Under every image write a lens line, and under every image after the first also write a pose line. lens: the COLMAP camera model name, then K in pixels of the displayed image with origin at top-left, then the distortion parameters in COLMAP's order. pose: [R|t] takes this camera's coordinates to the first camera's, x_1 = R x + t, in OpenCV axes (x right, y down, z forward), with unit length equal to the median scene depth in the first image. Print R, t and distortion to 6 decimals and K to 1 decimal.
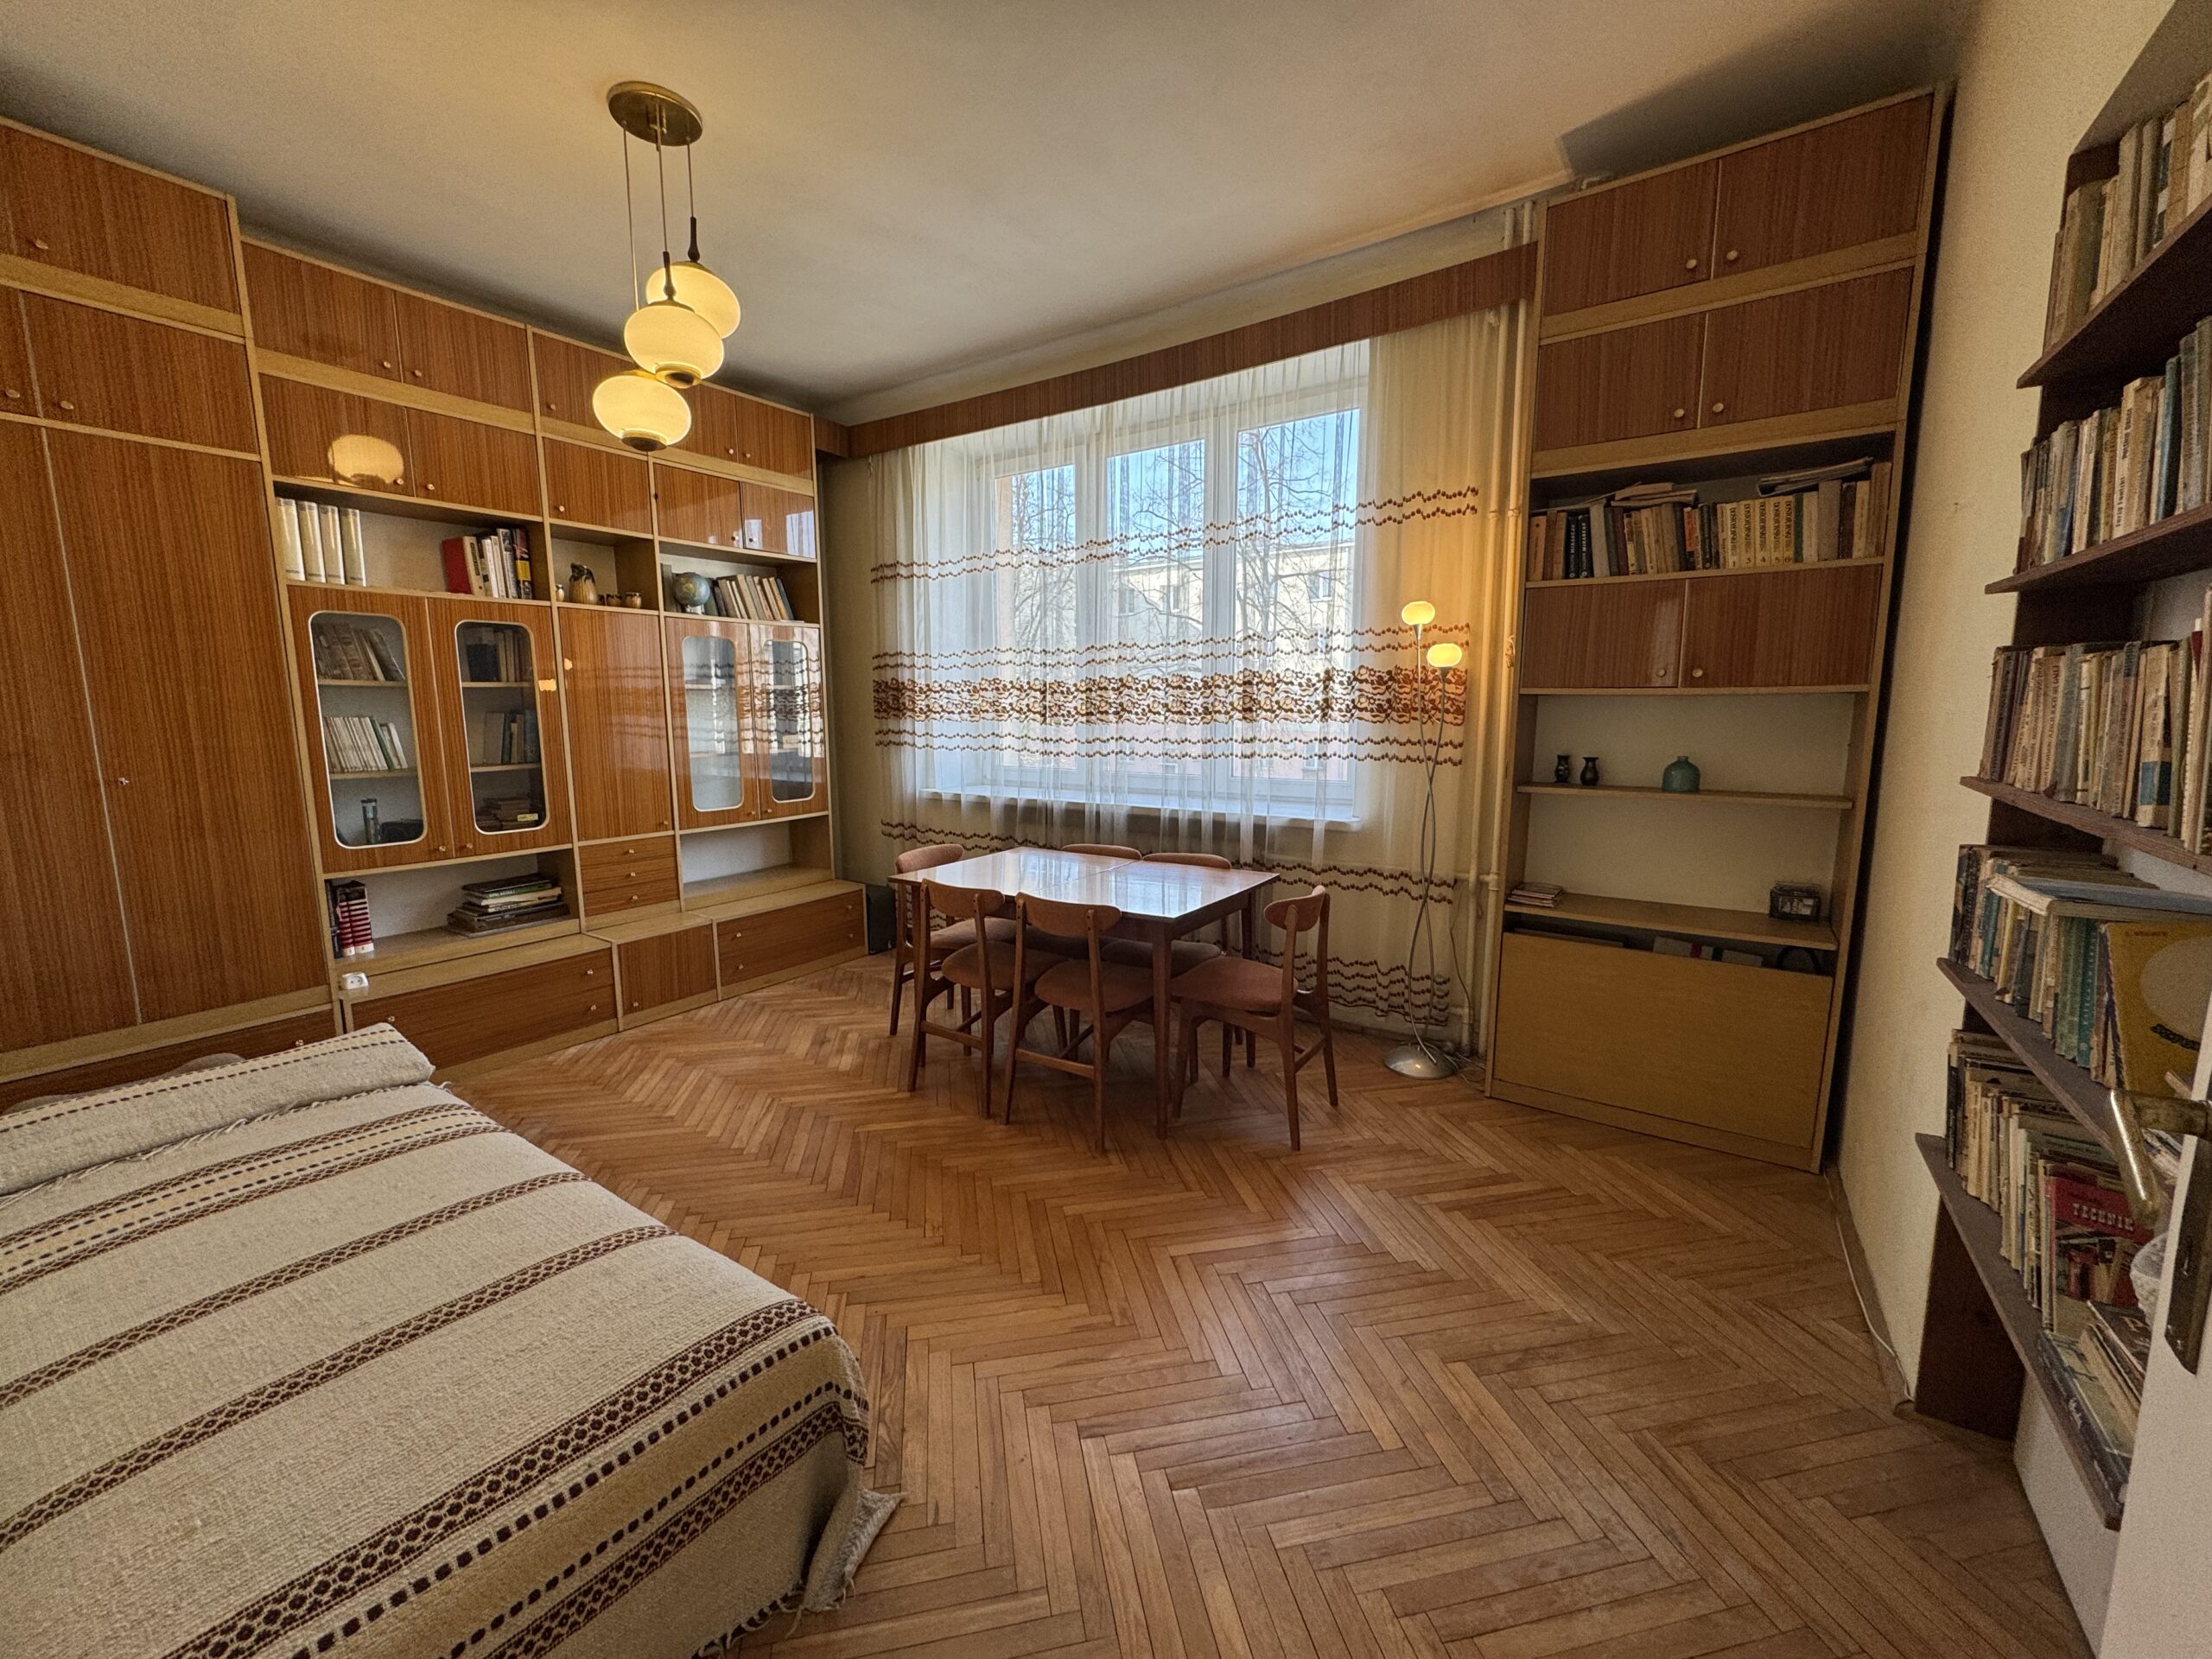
lens RADIAL K [[883.2, 0, 1117.5], [0, 883.2, 831.3], [0, 0, 1]] dist [-0.006795, 0.000314]
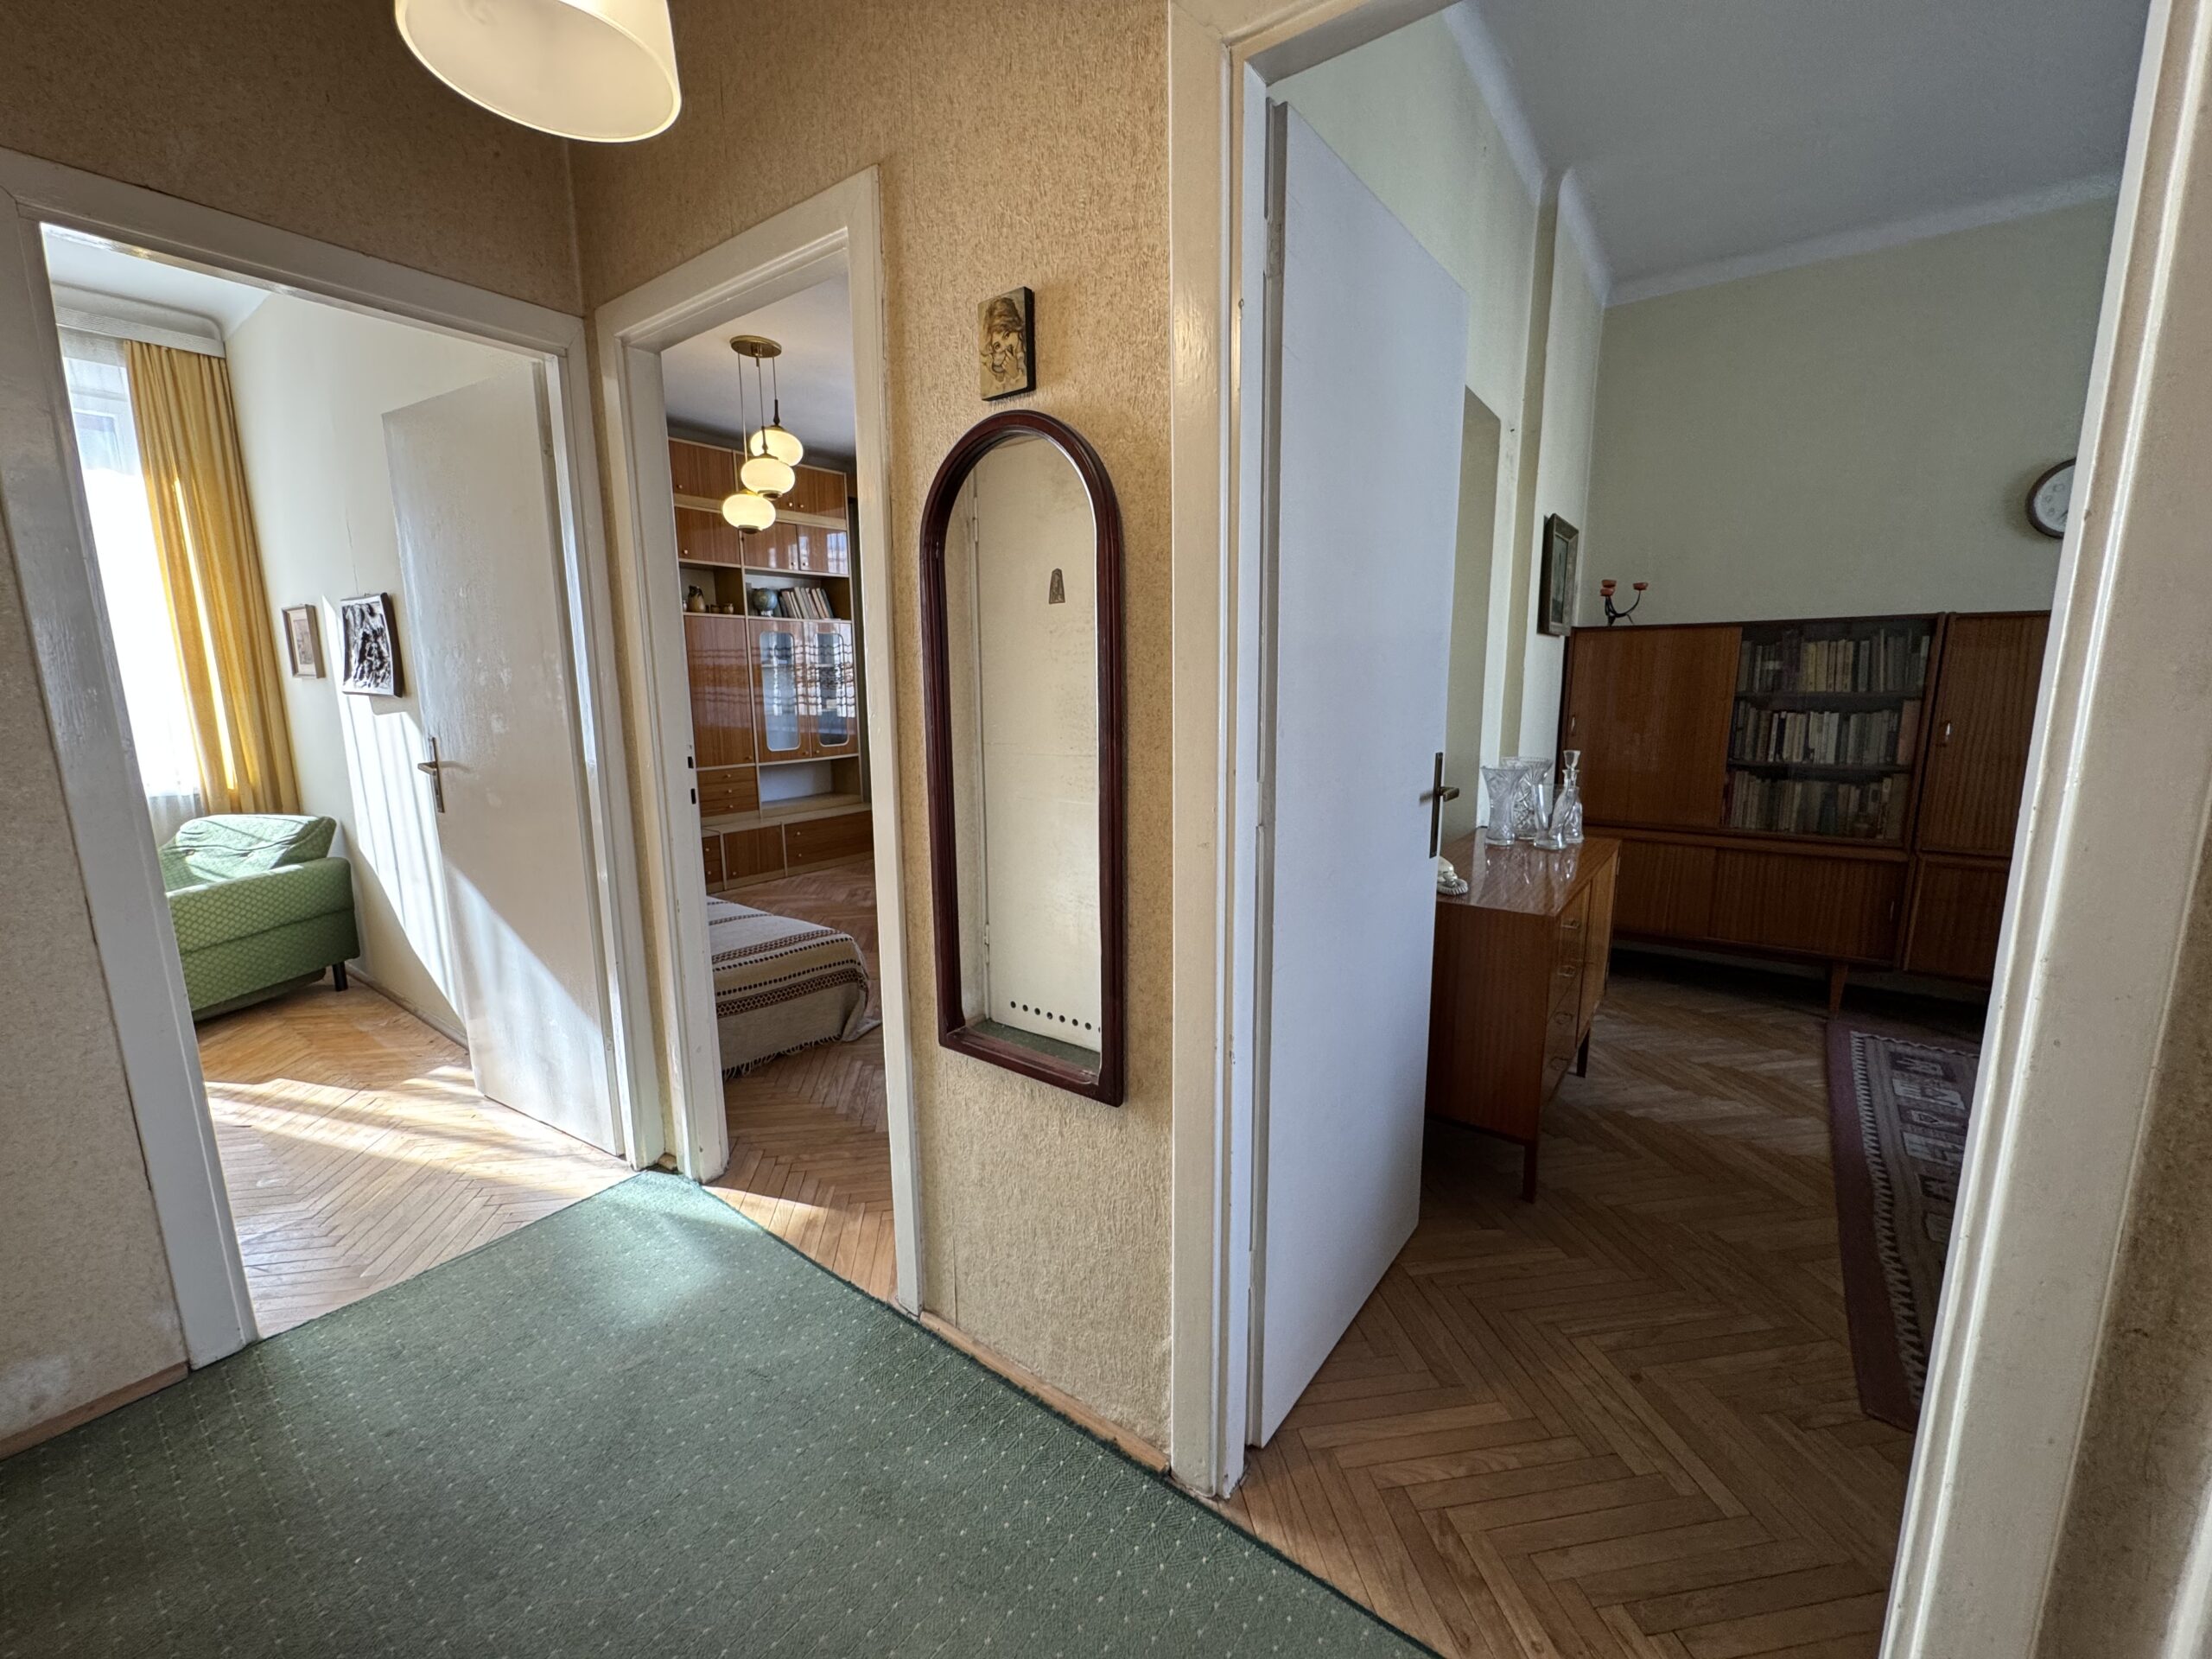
lens RADIAL K [[883.2, 0, 1106.0], [0, 883.2, 832.3], [0, 0, 1]] dist [-0.006795, 0.000314]
pose [[0.998694, 0.006835, -0.050641, 0.158172], [-0.004994, 0.999325, 0.036391, 0.055782], [0.050856, -0.036091, 0.998054, -0.442846]]
